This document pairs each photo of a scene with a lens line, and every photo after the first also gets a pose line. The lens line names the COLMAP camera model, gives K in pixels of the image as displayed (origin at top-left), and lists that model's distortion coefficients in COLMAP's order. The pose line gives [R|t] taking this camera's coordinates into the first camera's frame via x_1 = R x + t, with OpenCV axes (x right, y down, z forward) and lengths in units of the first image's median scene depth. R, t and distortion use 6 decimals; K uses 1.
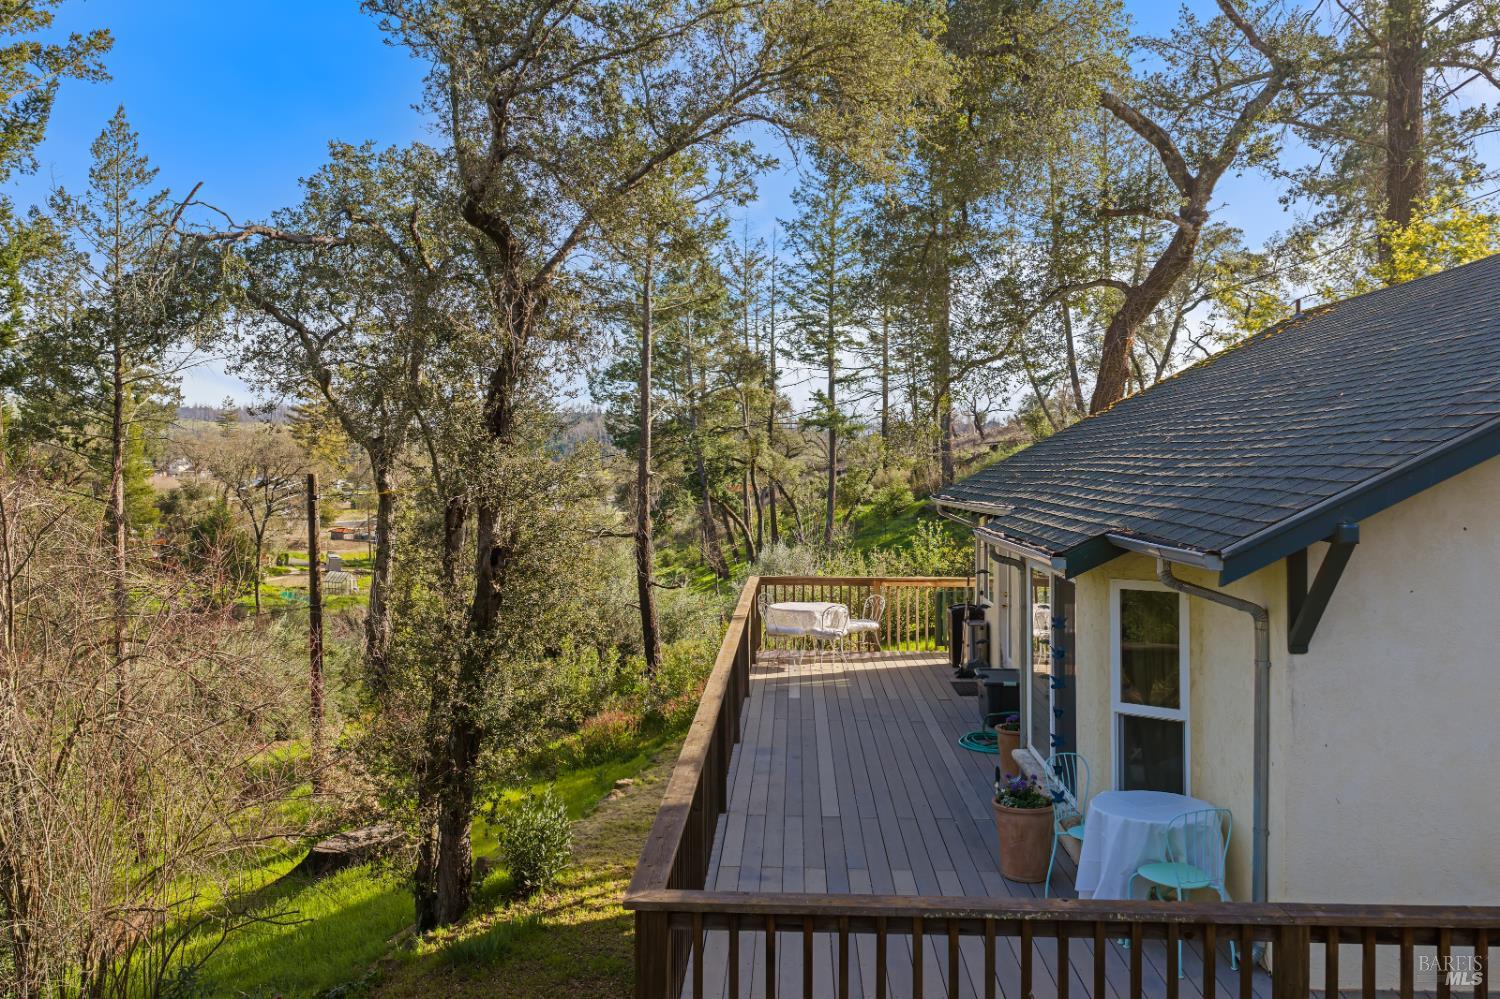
lens RADIAL K [[1247.3, 0, 749.2], [0, 1247.3, 450.0], [0, 0, 1]] dist [0.006466, -0.017738]
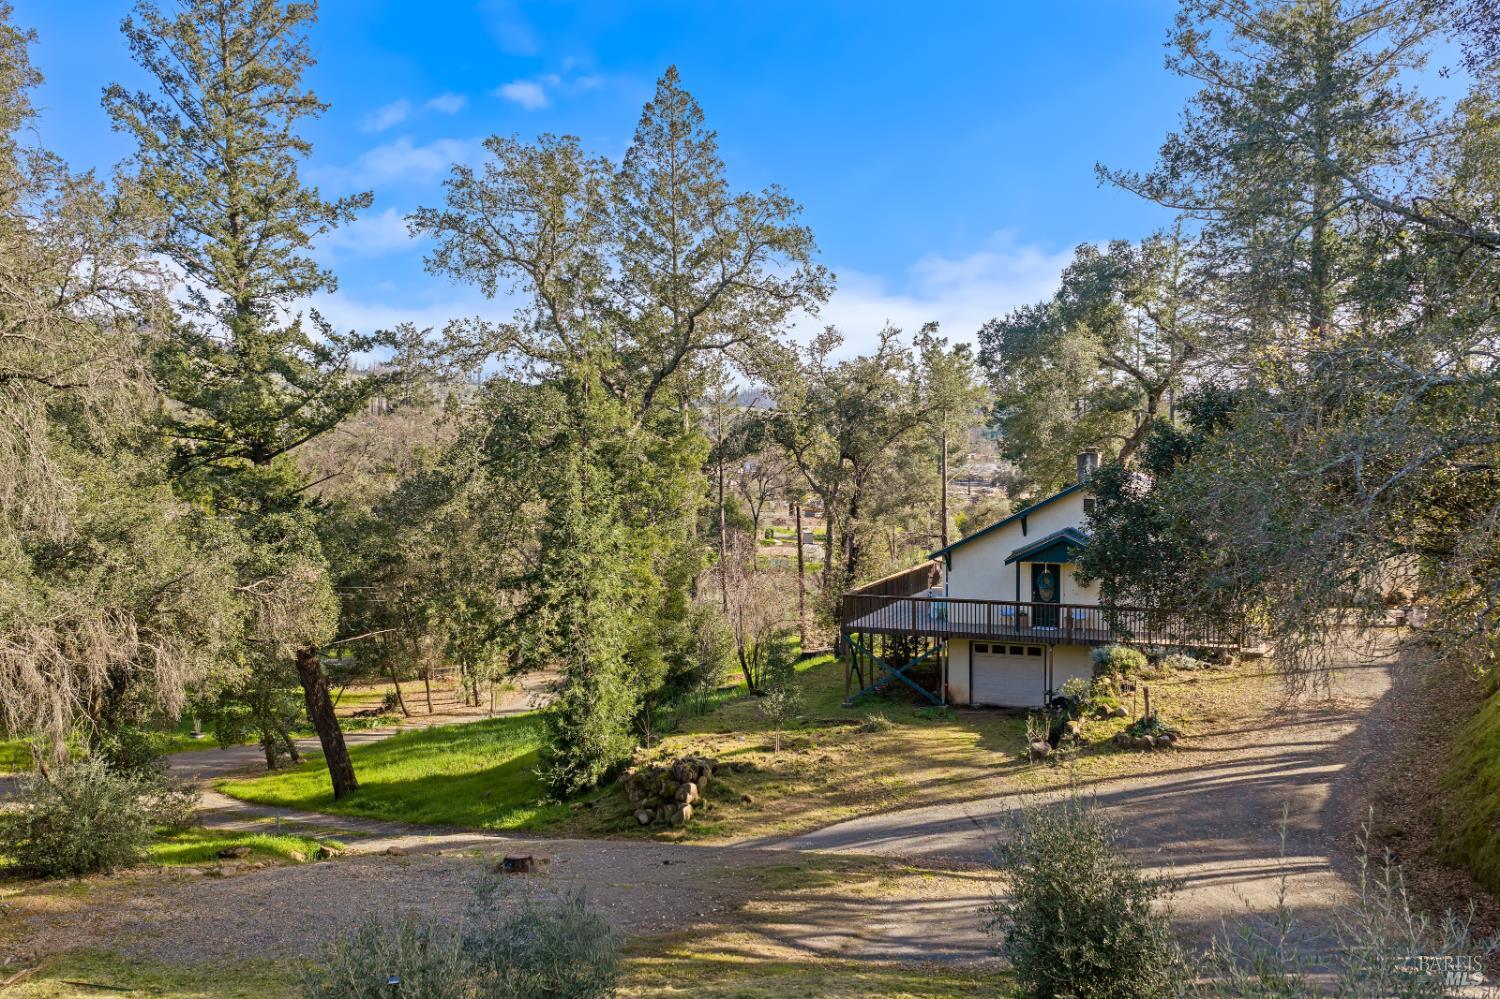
lens RADIAL K [[1226.8, 0, 760.0], [0, 1226.8, 497.1], [0, 0, 1]] dist [0.009601, -0.003095]
pose [[0.936336, 0.005008, -0.351069, 0.364117], [0.015569, 0.998322, 0.055766, -0.123745], [0.350759, -0.057681, 0.934688, -1.100486]]
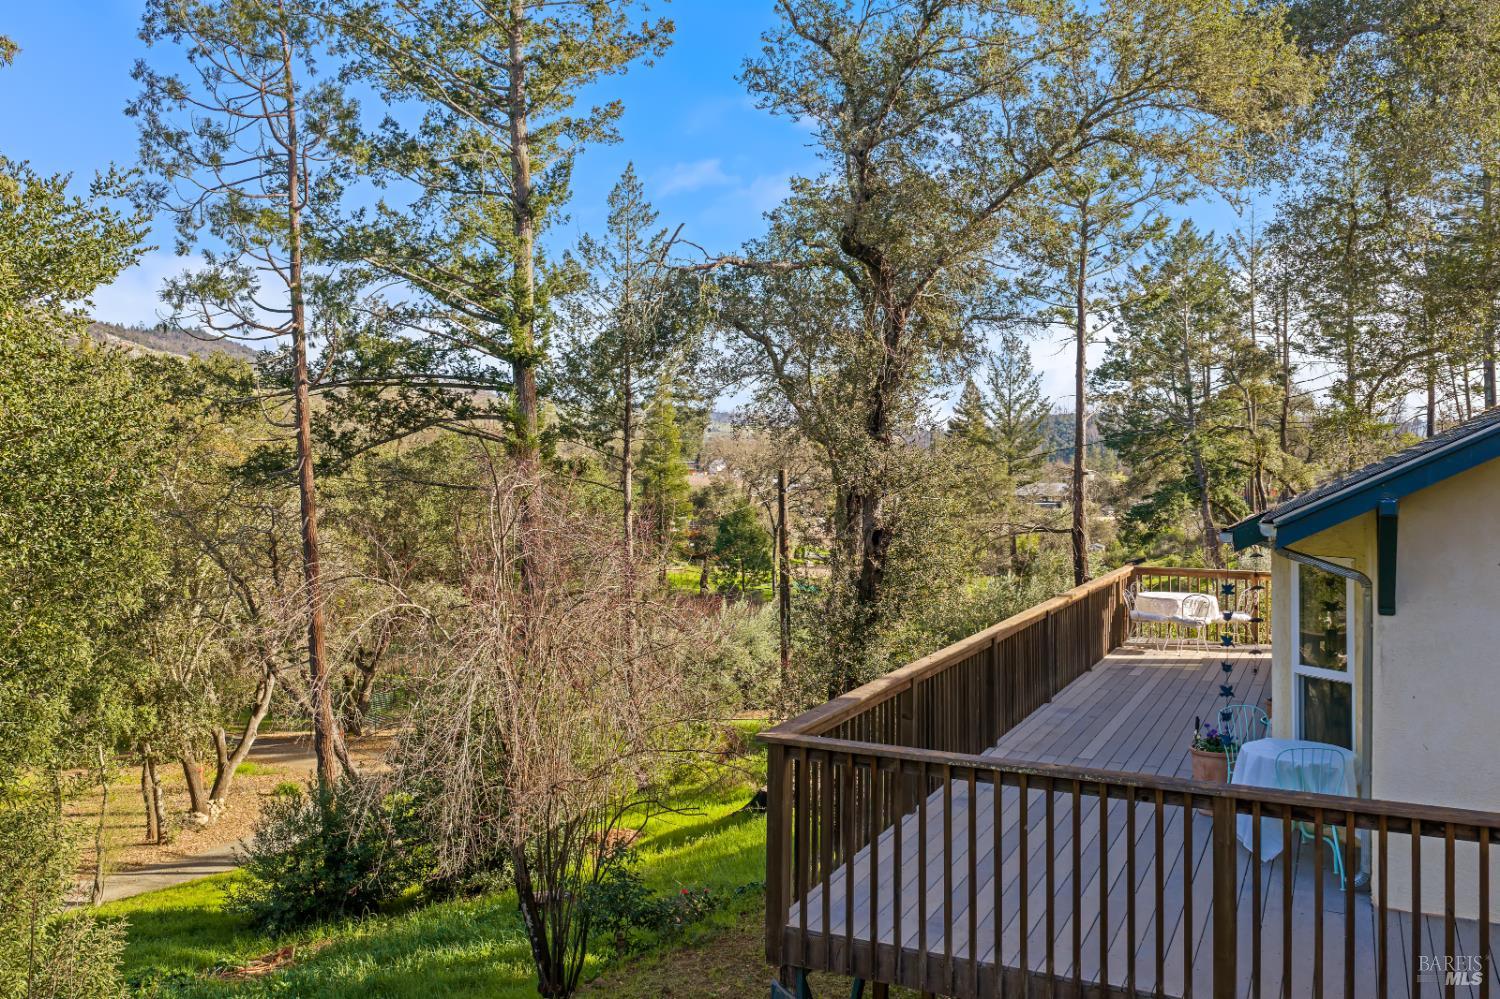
lens RADIAL K [[1252.8, 0, 749.7], [0, 1252.8, 444.2], [0, 0, 1]] dist [0.013236, -0.003637]
pose [[0.919099, -0.001414, -0.394024, 0.074181], [-0.000991, 0.999982, -0.005900, 0.002831], [0.394025, 0.005813, 0.919081, -0.060413]]
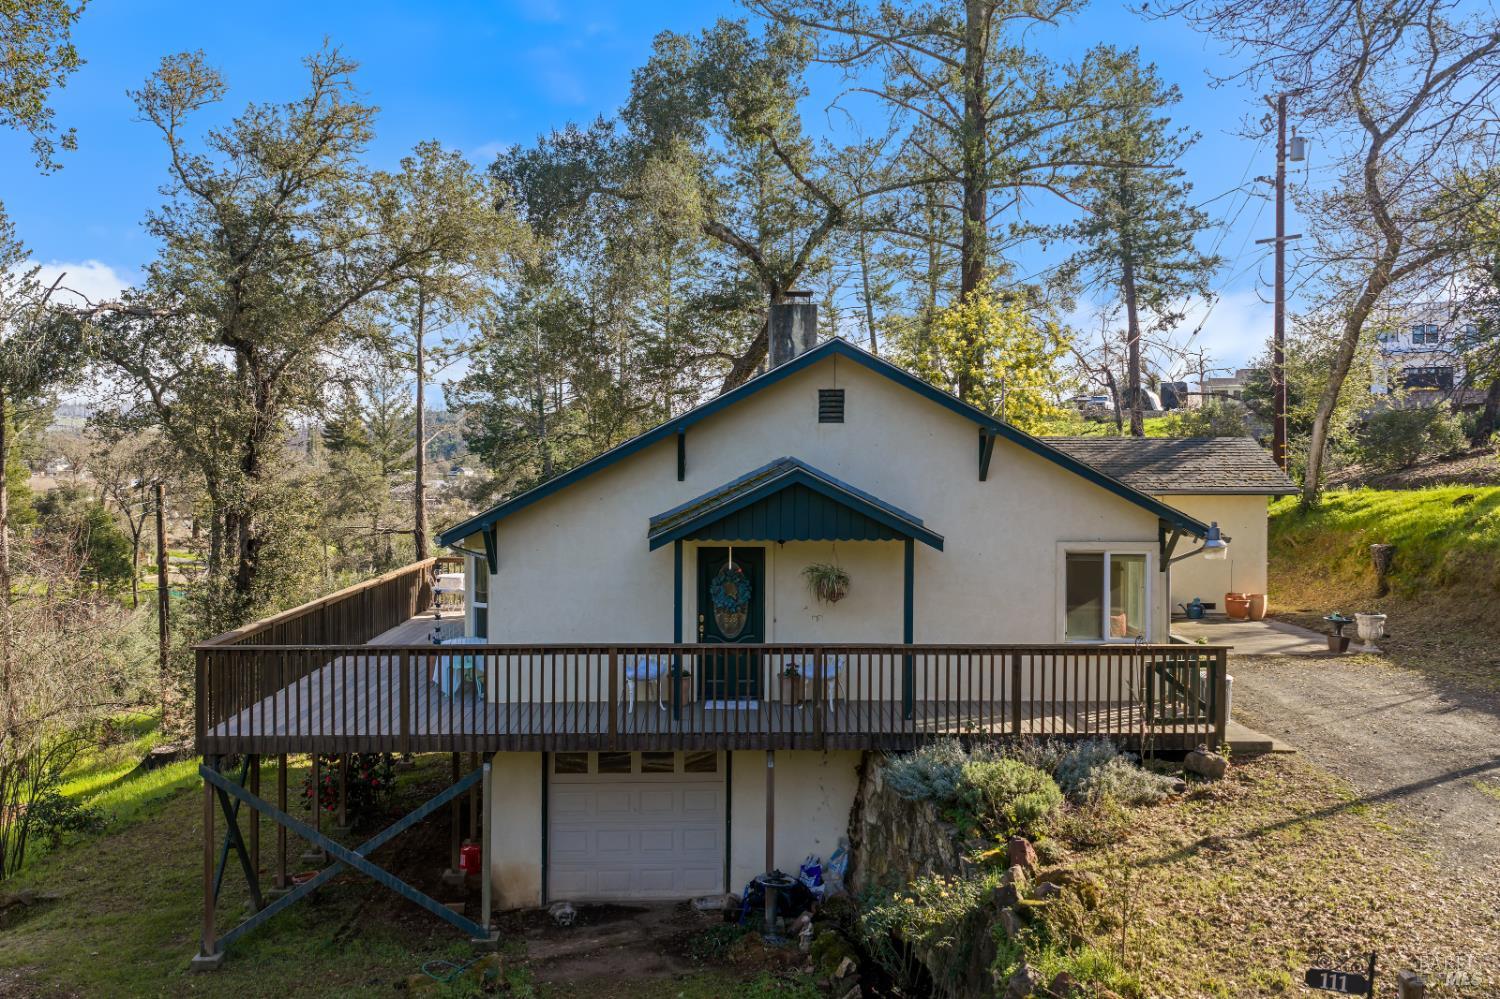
lens RADIAL K [[1240.7, 0, 746.9], [0, 1240.7, 473.2], [0, 0, 1]] dist [0.006585, -0.009876]
pose [[0.996964, -0.001077, 0.077860, 0.158137], [-0.000525, 0.999789, 0.020559, -0.020643], [-0.077865, -0.020537, 0.996752, -0.331092]]
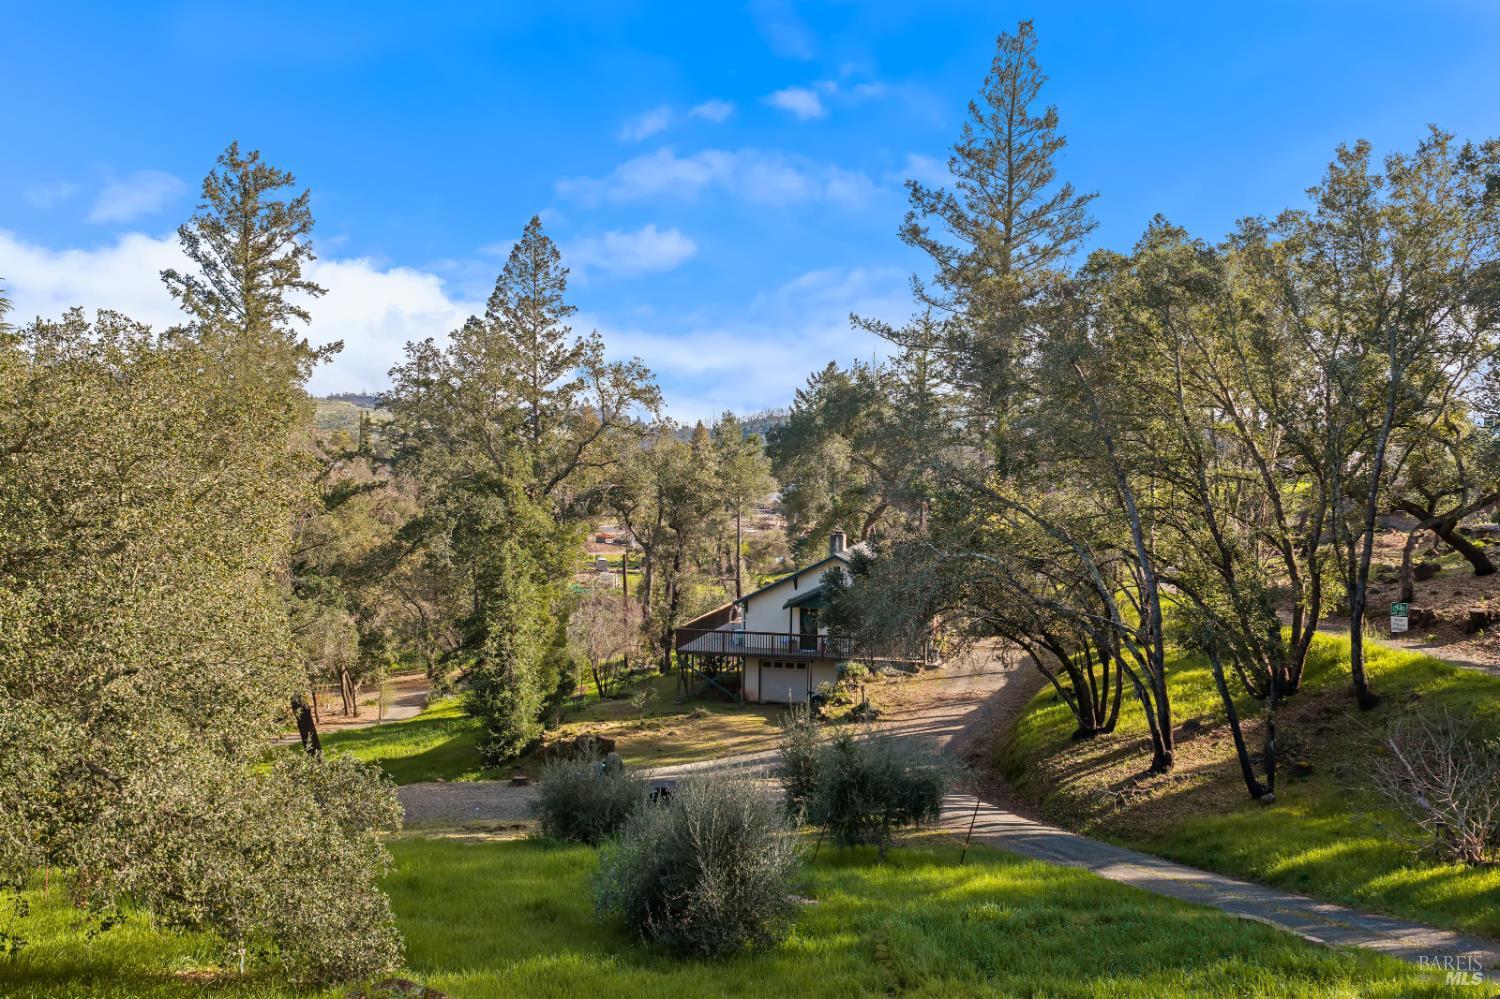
lens RADIAL K [[1240.7, 0, 746.9], [0, 1240.7, 473.2], [0, 0, 1]] dist [0.006585, -0.009876]
pose [[0.981522, 0.010142, -0.191078, 0.473697], [-0.005995, 0.999734, 0.022267, -0.238075], [0.191253, -0.020710, 0.981322, -1.764840]]
